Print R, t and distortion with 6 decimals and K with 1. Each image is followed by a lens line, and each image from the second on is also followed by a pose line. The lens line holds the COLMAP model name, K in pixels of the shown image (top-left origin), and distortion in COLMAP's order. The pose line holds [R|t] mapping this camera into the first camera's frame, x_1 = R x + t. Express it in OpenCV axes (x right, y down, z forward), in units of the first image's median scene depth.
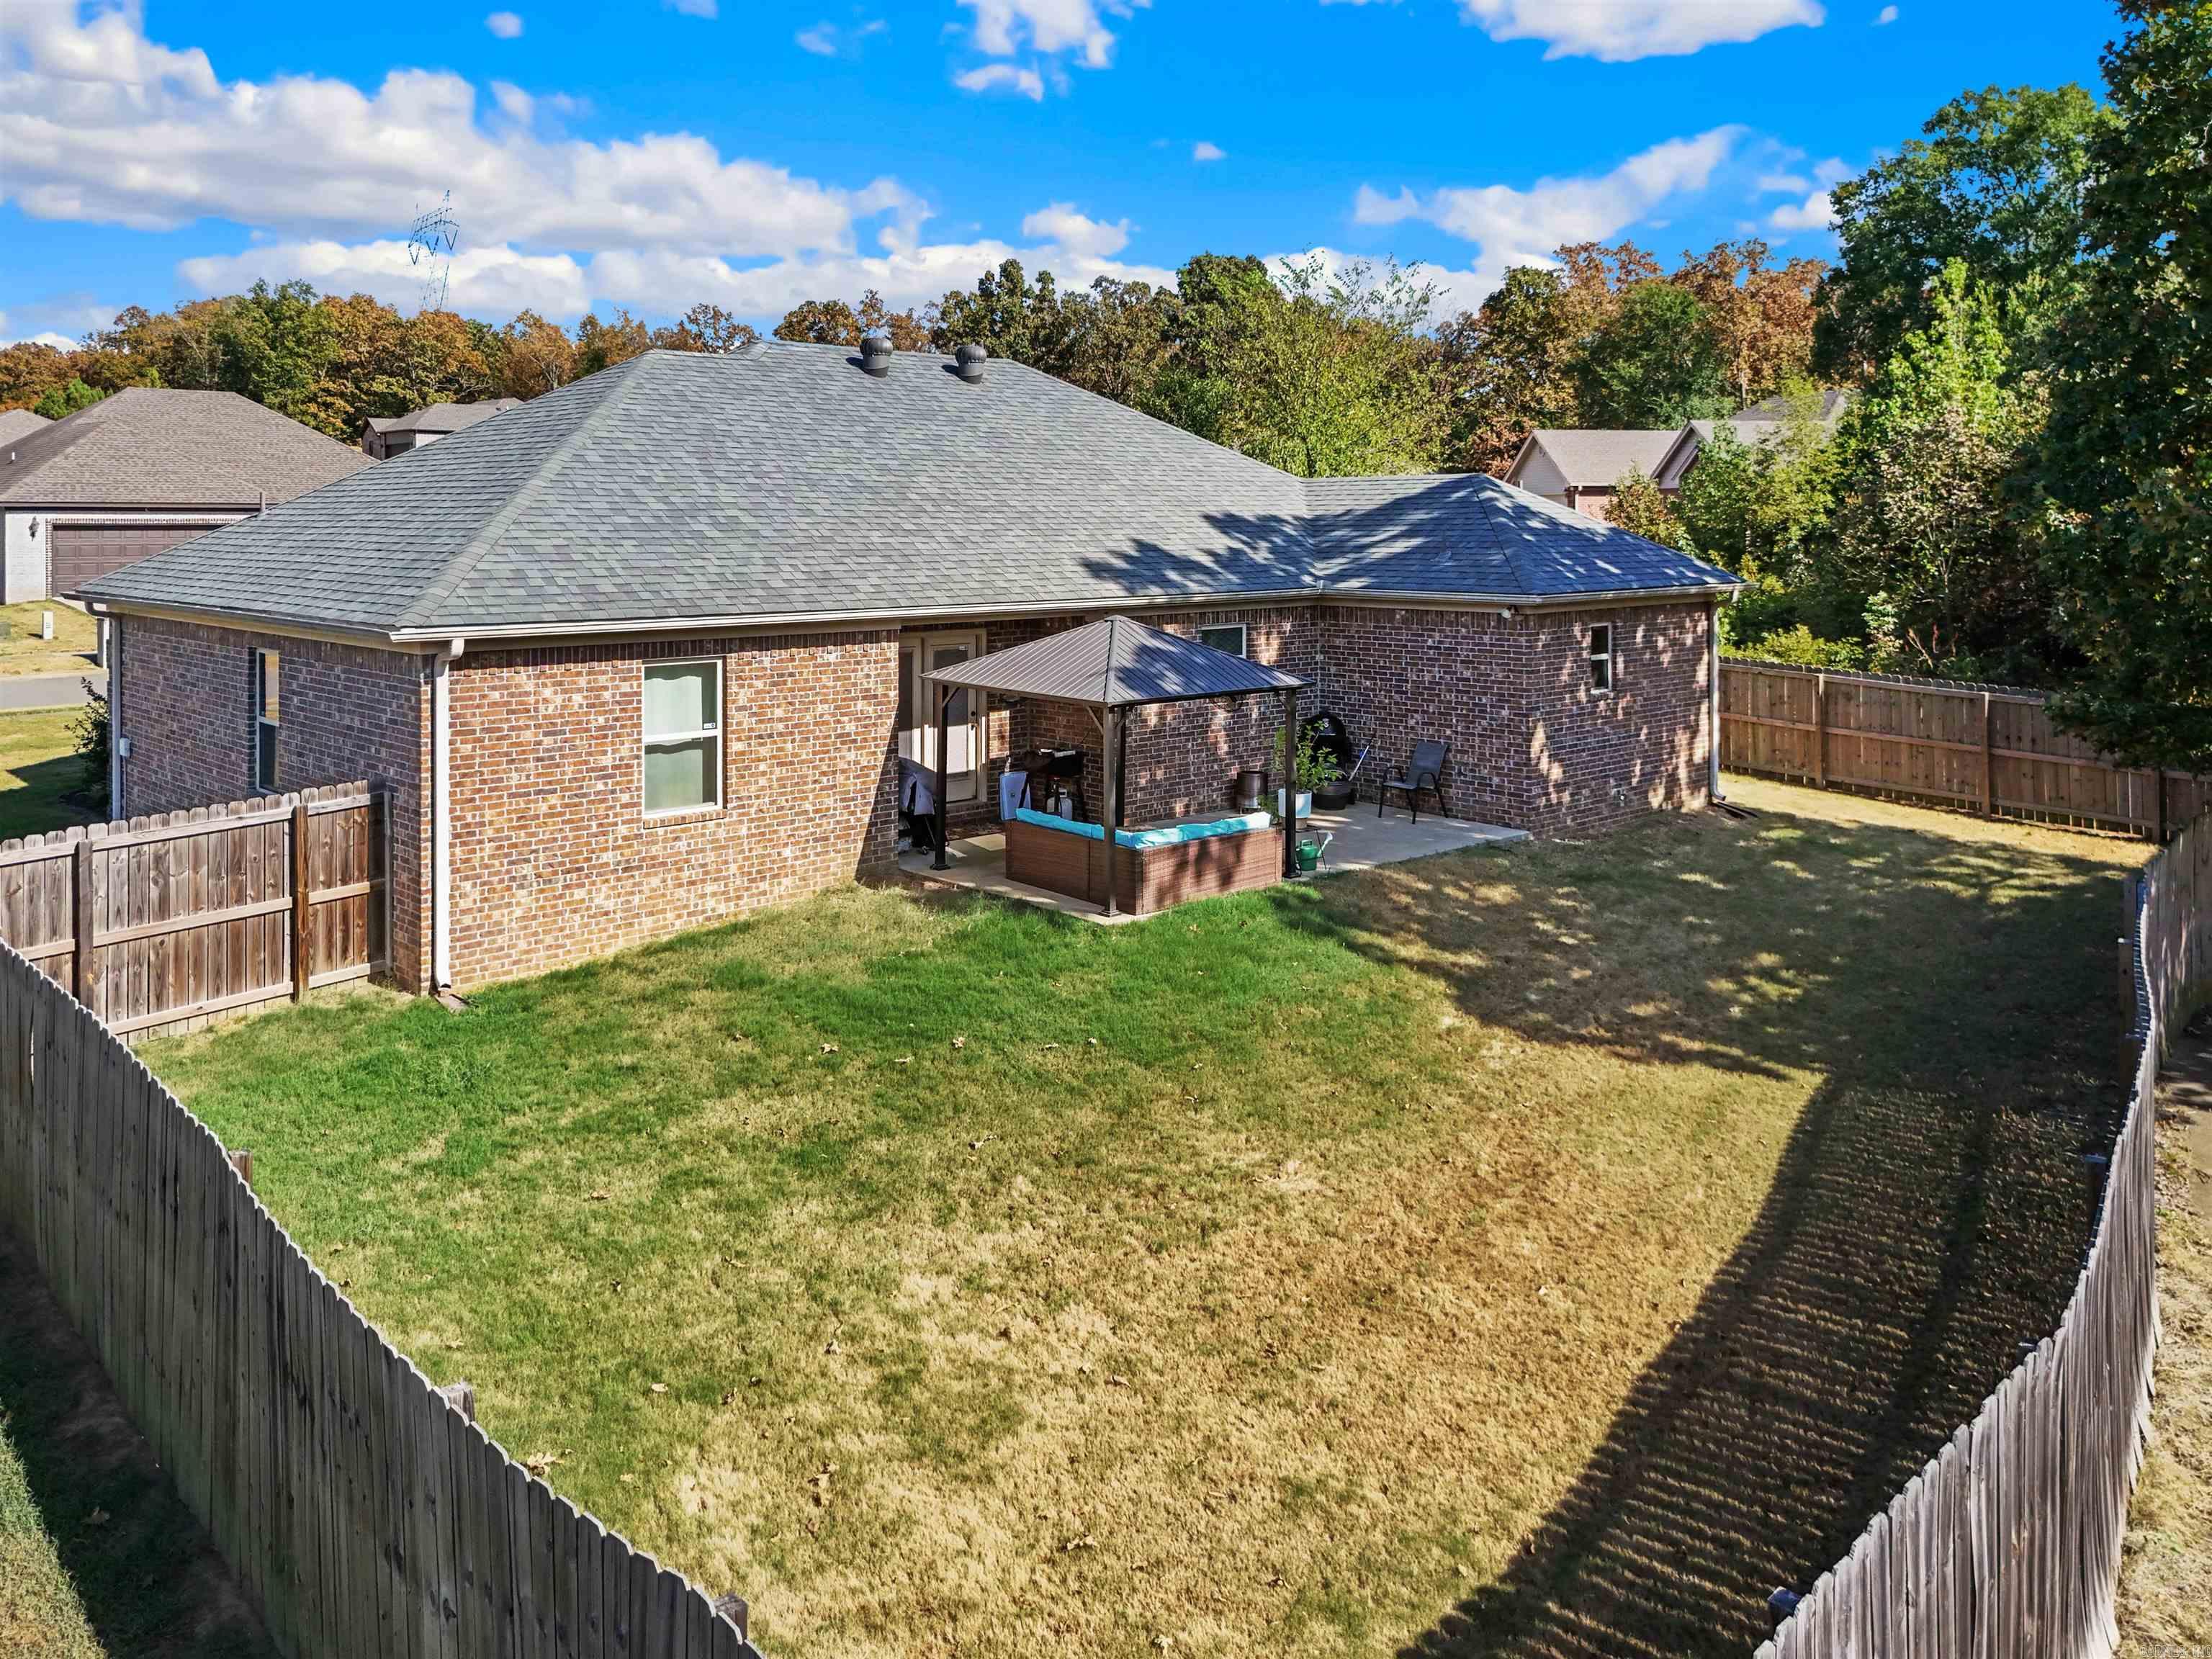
lens RADIAL K [[1663.2, 0, 1065.4], [0, 1663.2, 754.9], [0, 0, 1]] dist [0.044057, -0.029182]
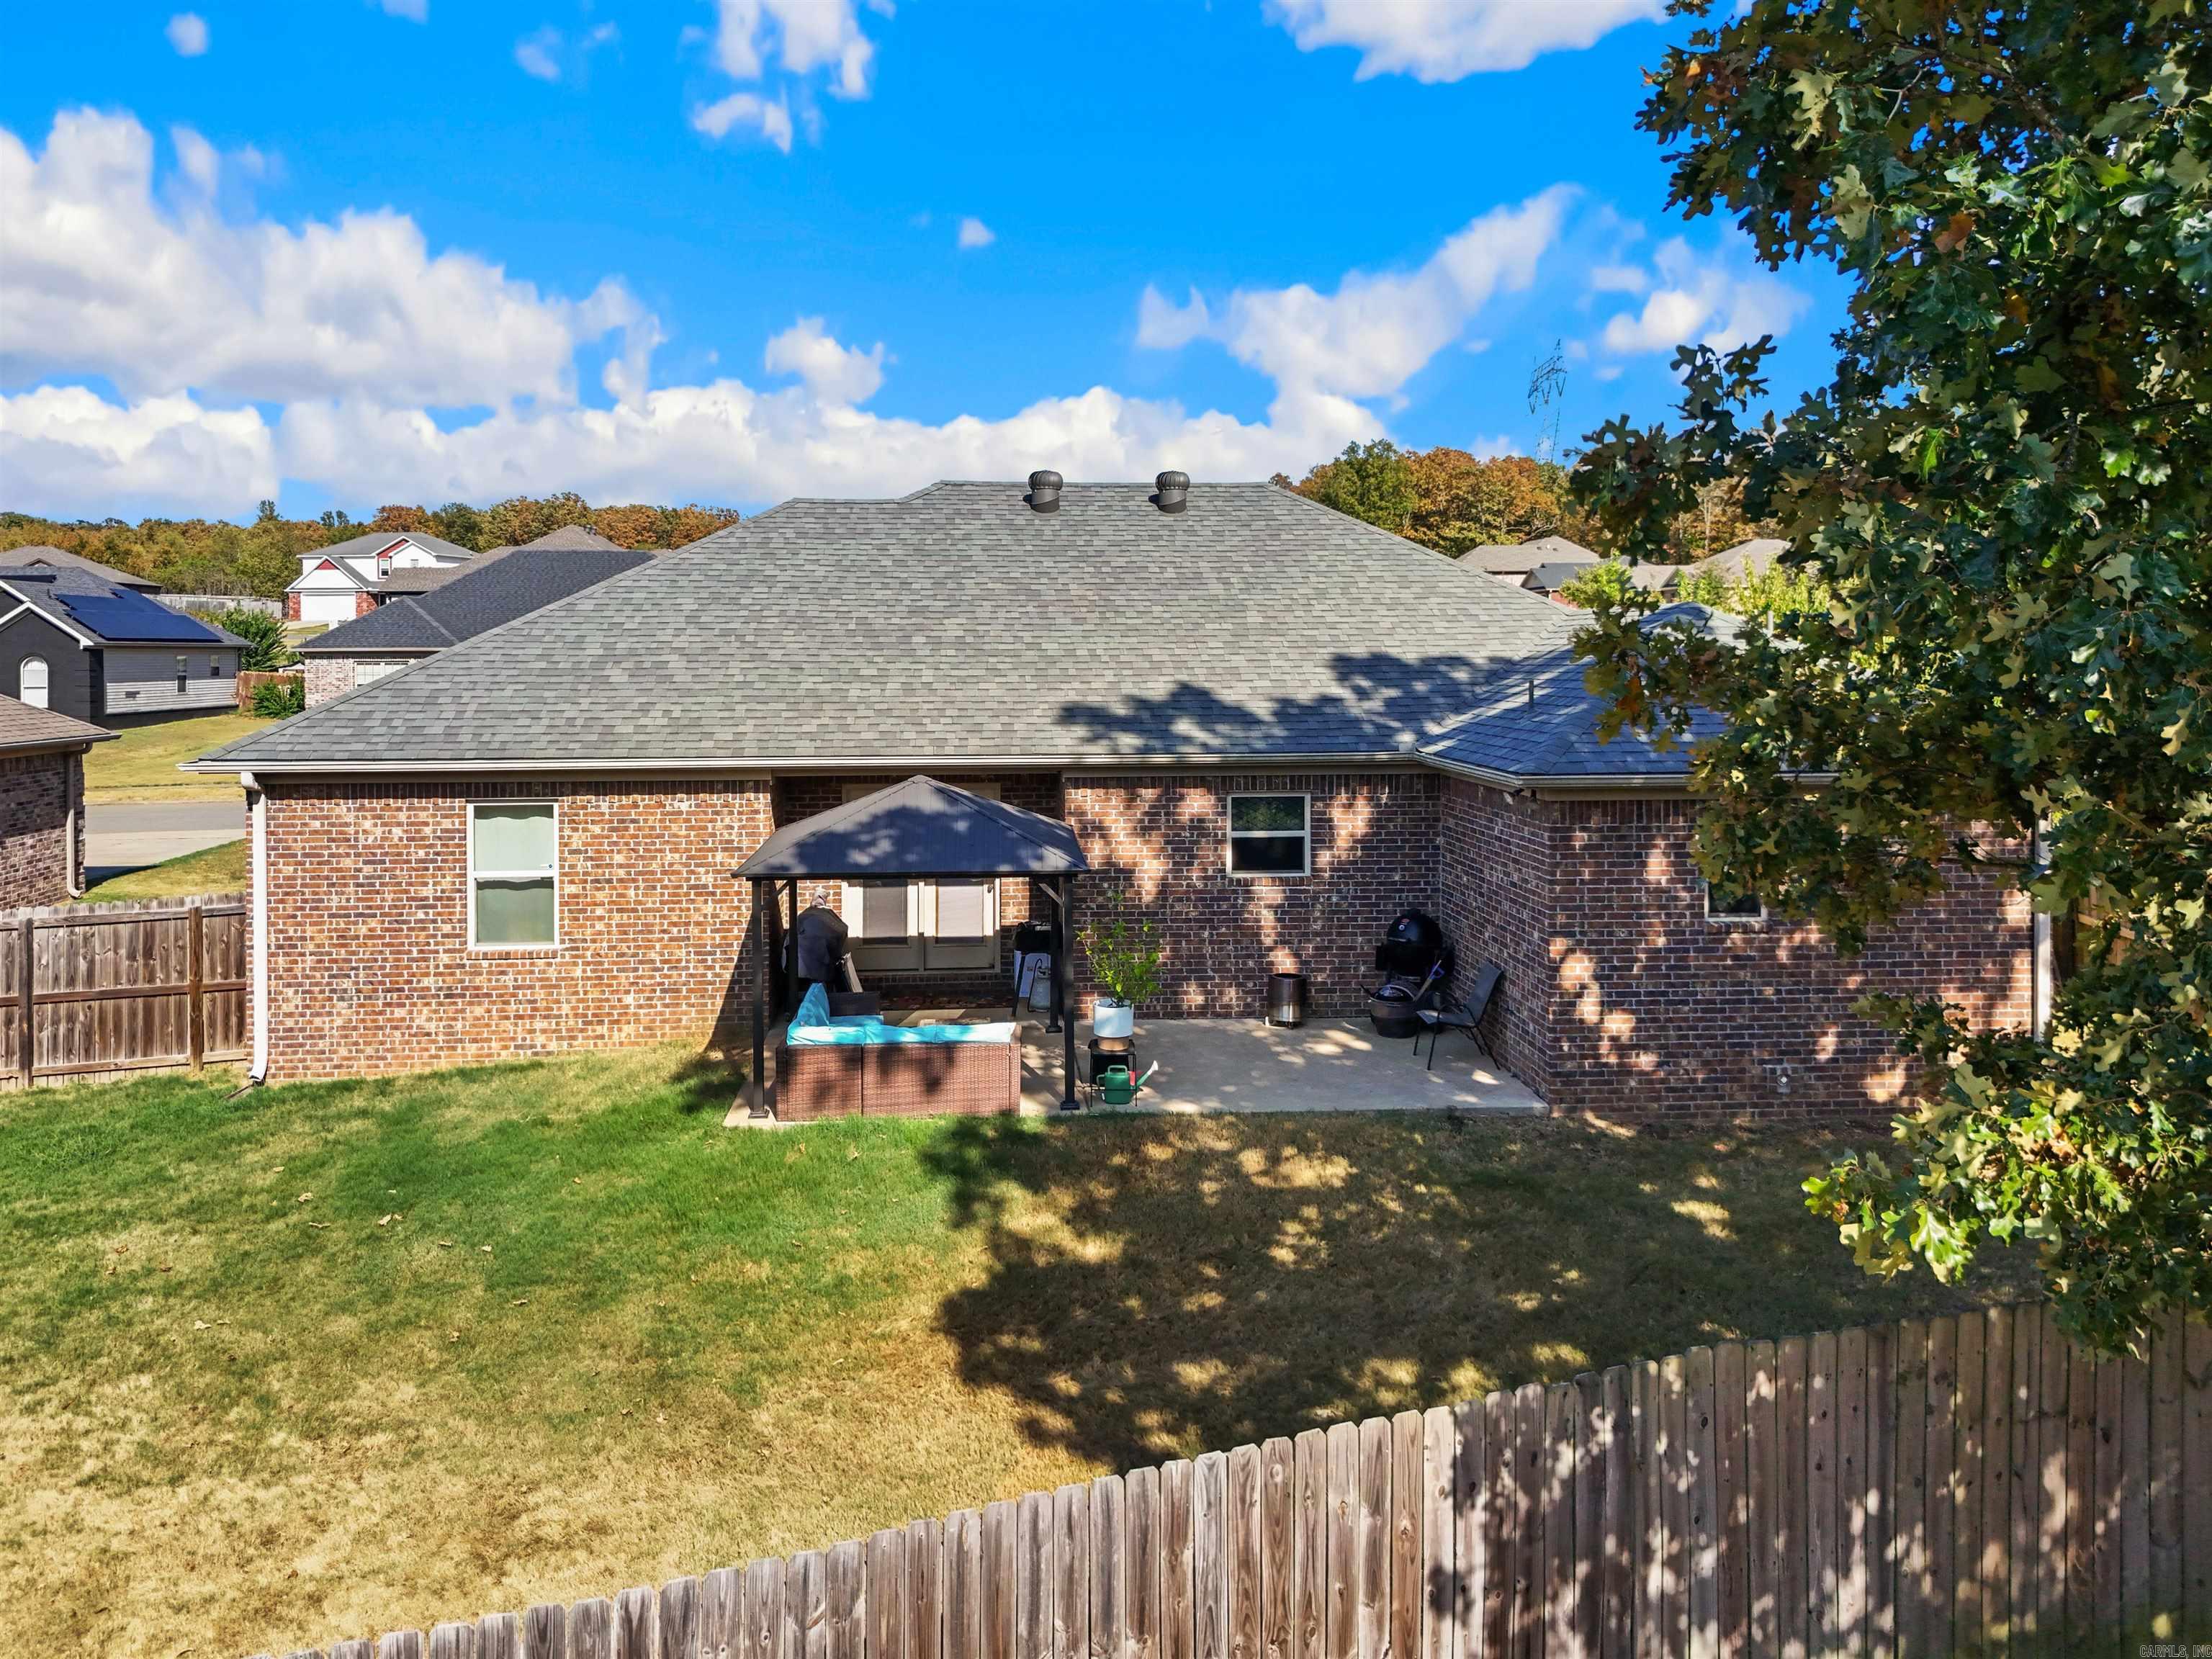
lens RADIAL K [[1663.2, 0, 1103.8], [0, 1663.2, 813.6], [0, 0, 1]] dist [0.044057, -0.029182]
pose [[0.797707, 0.056639, -0.600380, 0.694963], [-0.083471, 0.996367, -0.016910, -0.062737], [0.597241, 0.063603, 0.799536, 0.389328]]
